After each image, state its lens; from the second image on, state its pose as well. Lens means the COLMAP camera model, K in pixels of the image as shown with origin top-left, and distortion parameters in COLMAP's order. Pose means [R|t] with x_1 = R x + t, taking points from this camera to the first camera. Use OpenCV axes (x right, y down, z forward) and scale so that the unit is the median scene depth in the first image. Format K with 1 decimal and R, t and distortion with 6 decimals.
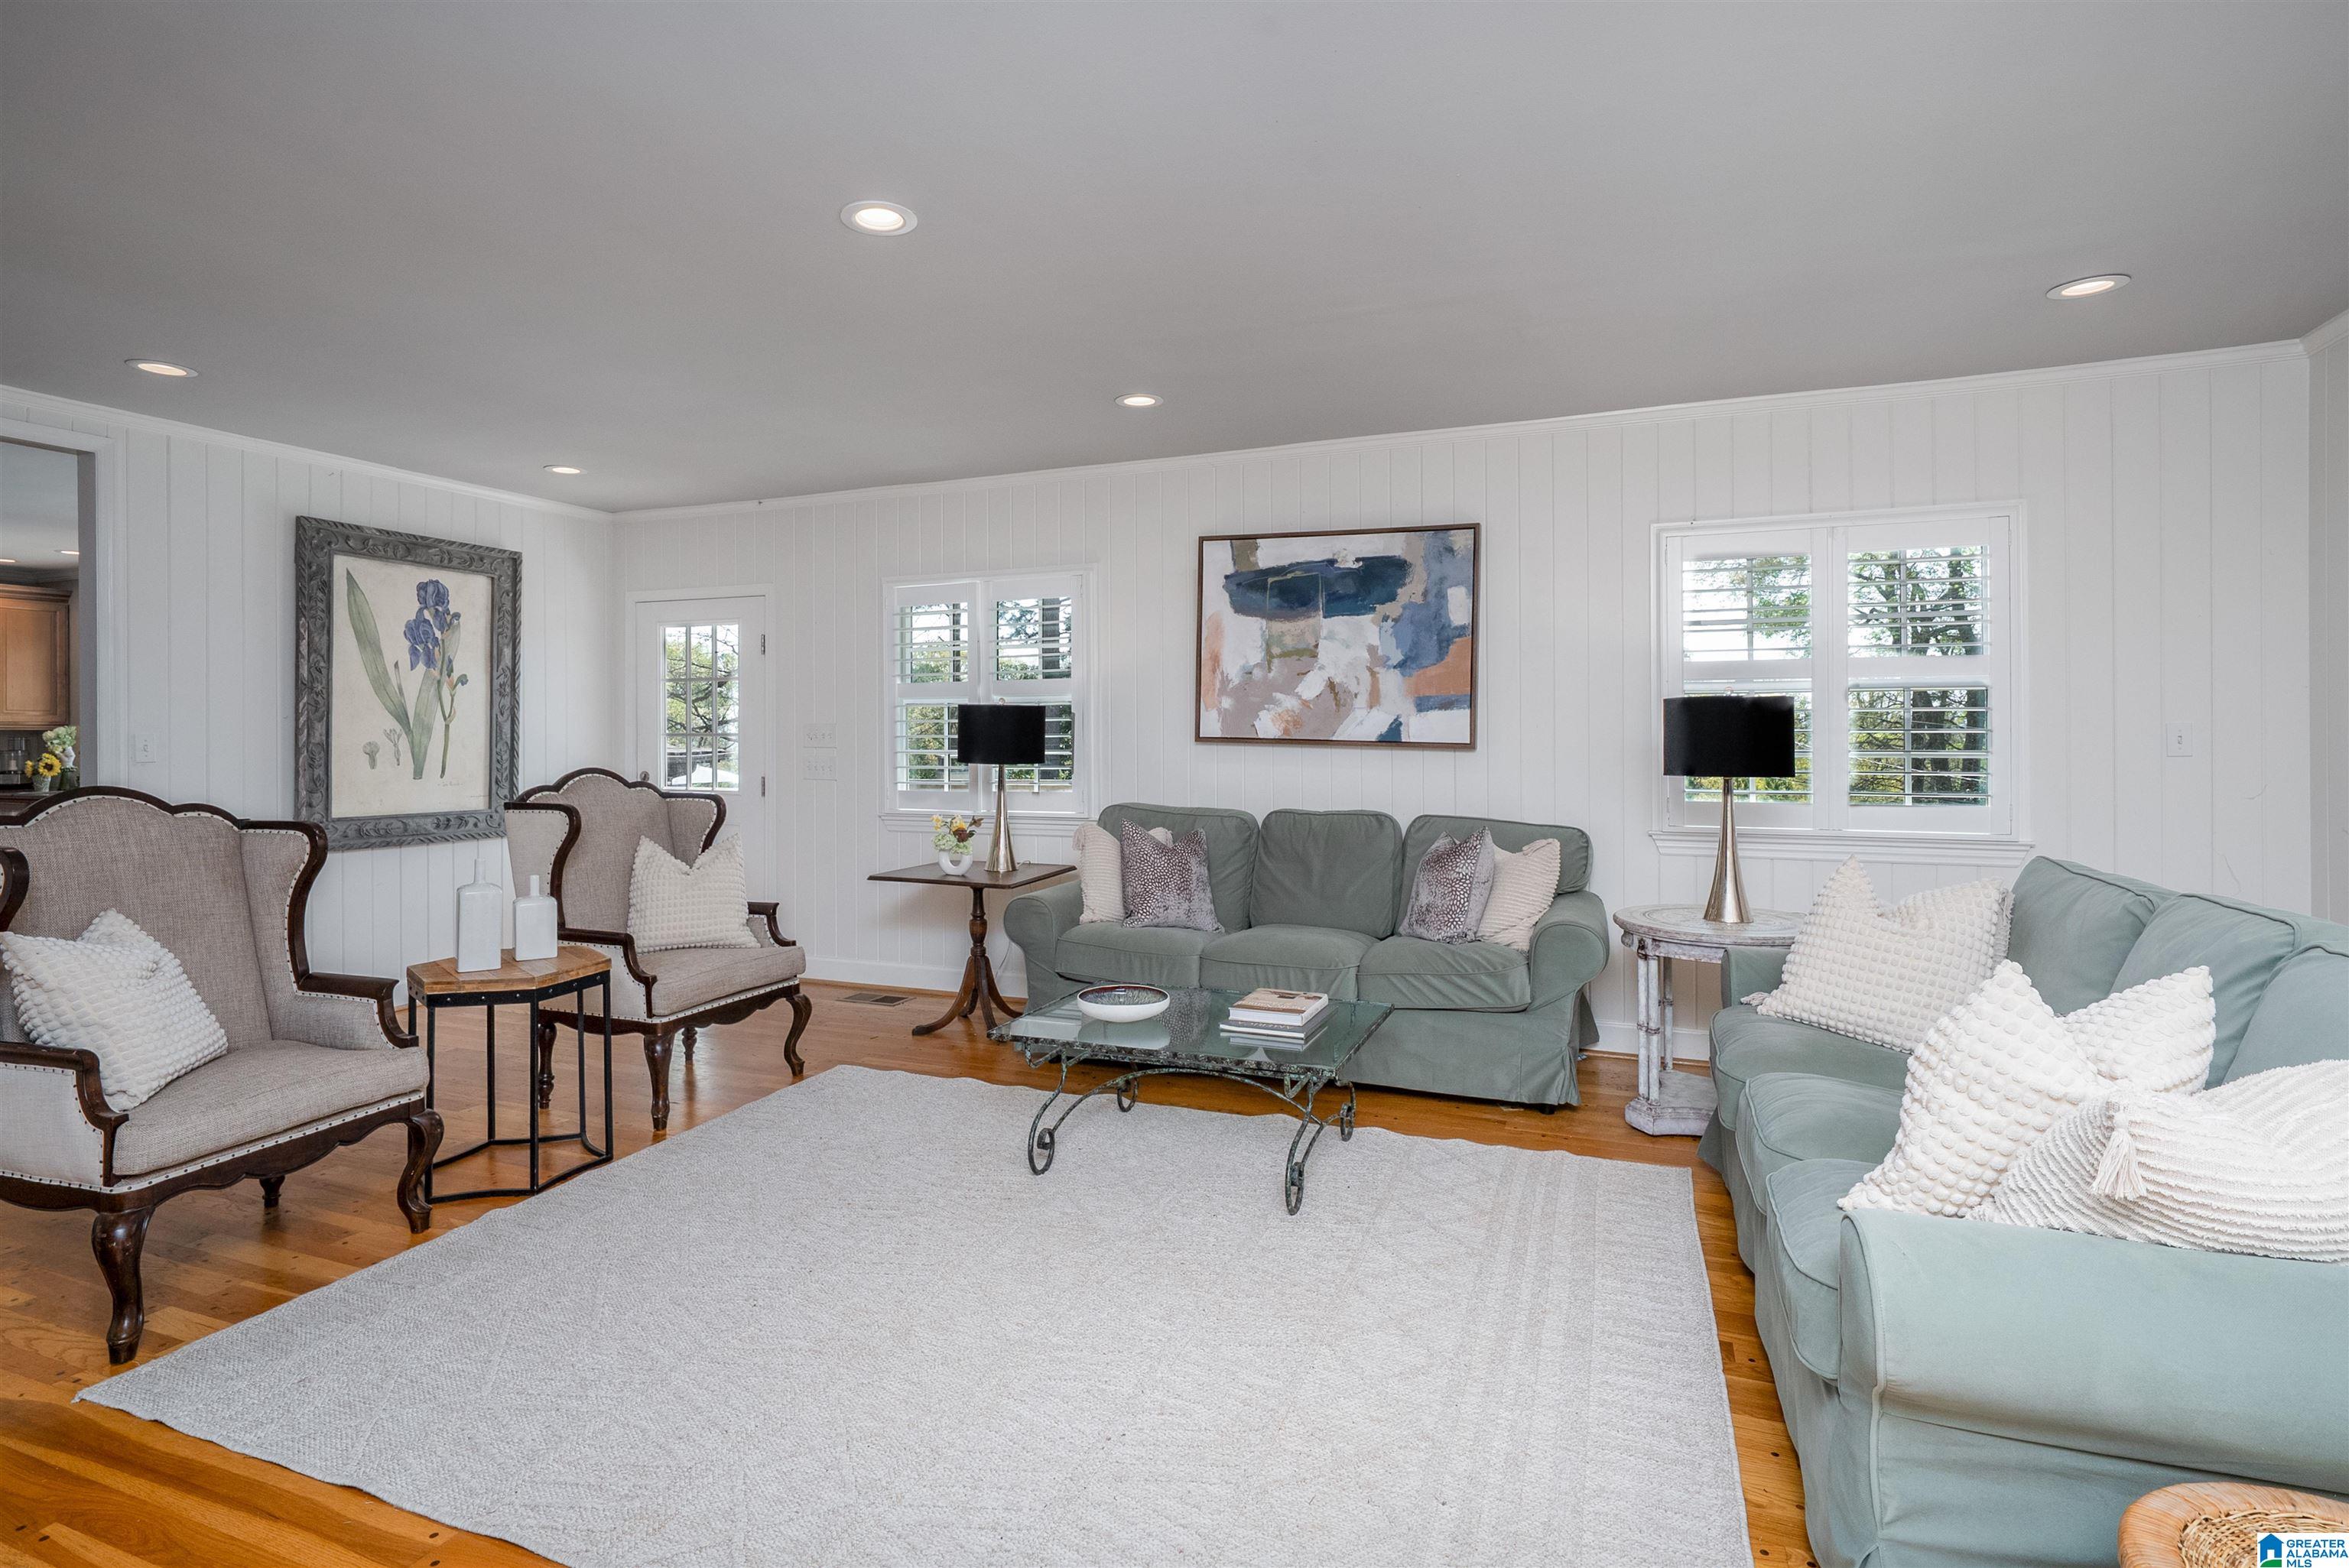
lens RADIAL K [[1157.1, 0, 1161.7], [0, 1157.1, 749.9], [0, 0, 1]] dist [0.000756, 0.001320]
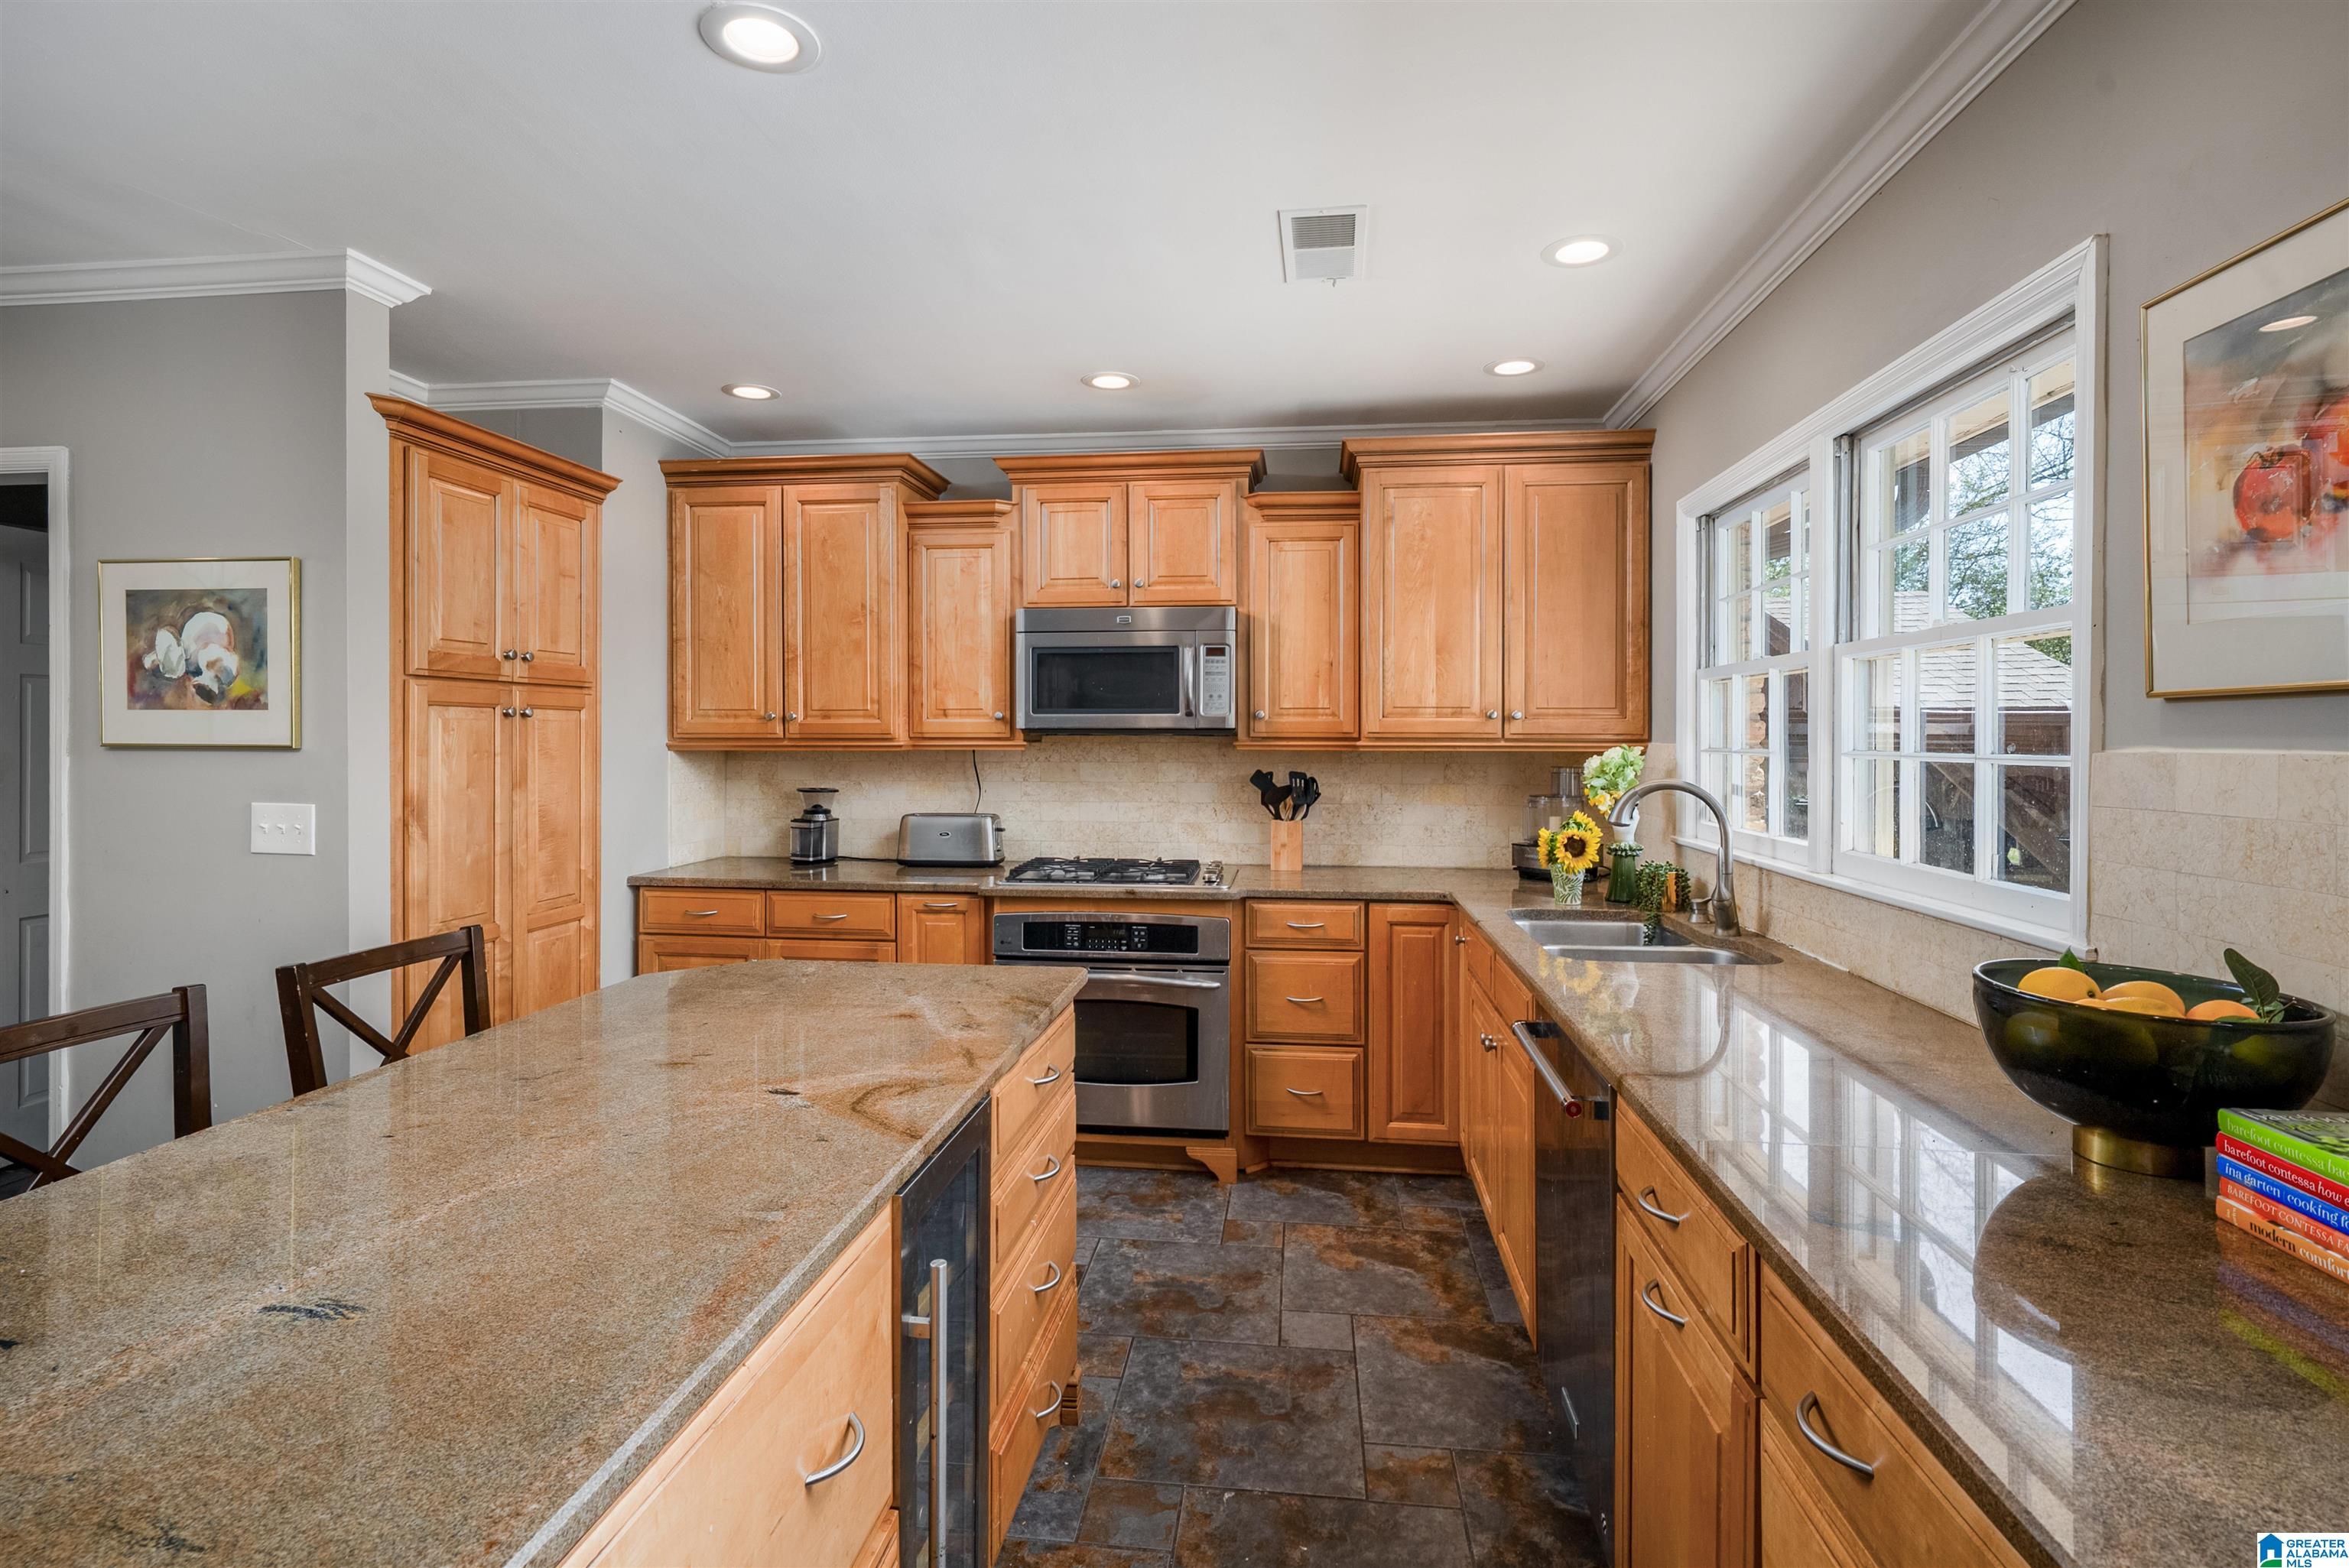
lens RADIAL K [[1131.4, 0, 1168.2], [0, 1131.4, 752.2], [0, 0, 1]] dist [-0.002800, 0.000377]
pose [[0.259776, 0.014632, -0.965558, -0.998919], [-0.015353, 0.999821, 0.011021, -0.032980], [0.965547, 0.011961, 0.259954, 1.230223]]
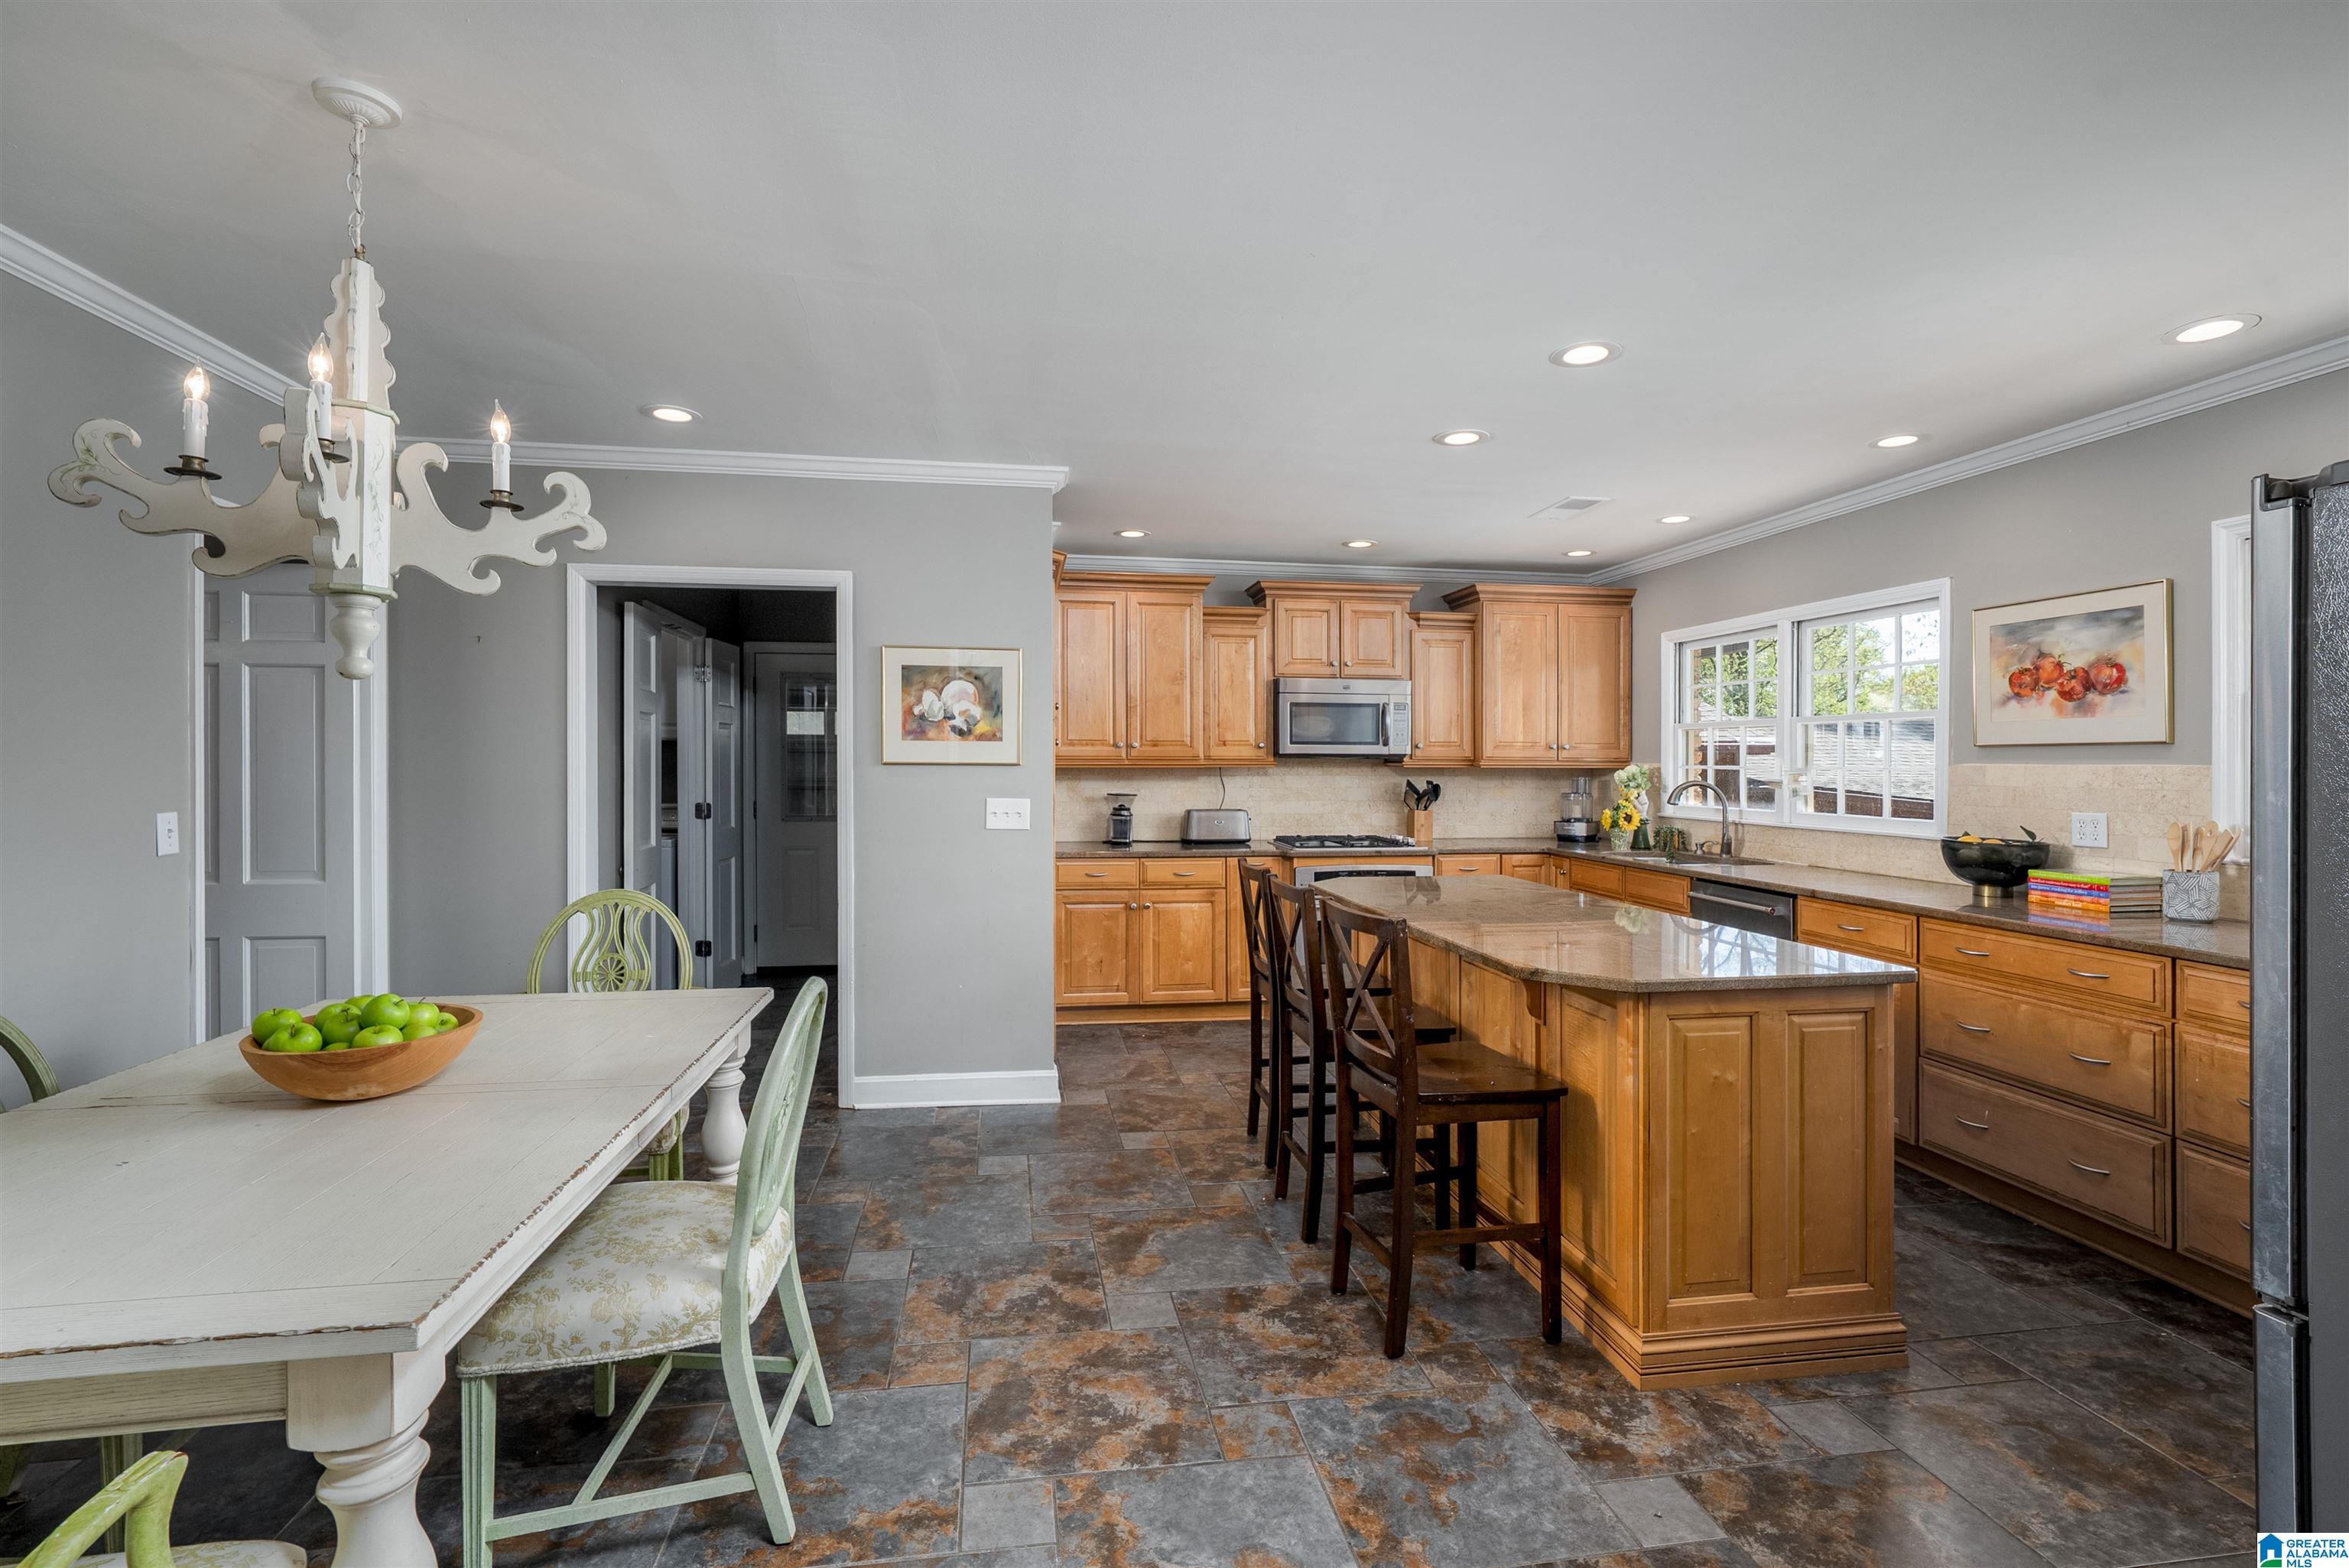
lens RADIAL K [[1053.6, 0, 1170.5], [0, 1053.6, 768.0], [0, 0, 1]] dist [-0.001031, -0.000243]
pose [[0.519585, 0.008669, -0.854374, -0.855765], [-0.016230, 0.999868, 0.000275, -0.021961], [0.854264, 0.013723, 0.519658, 0.628809]]
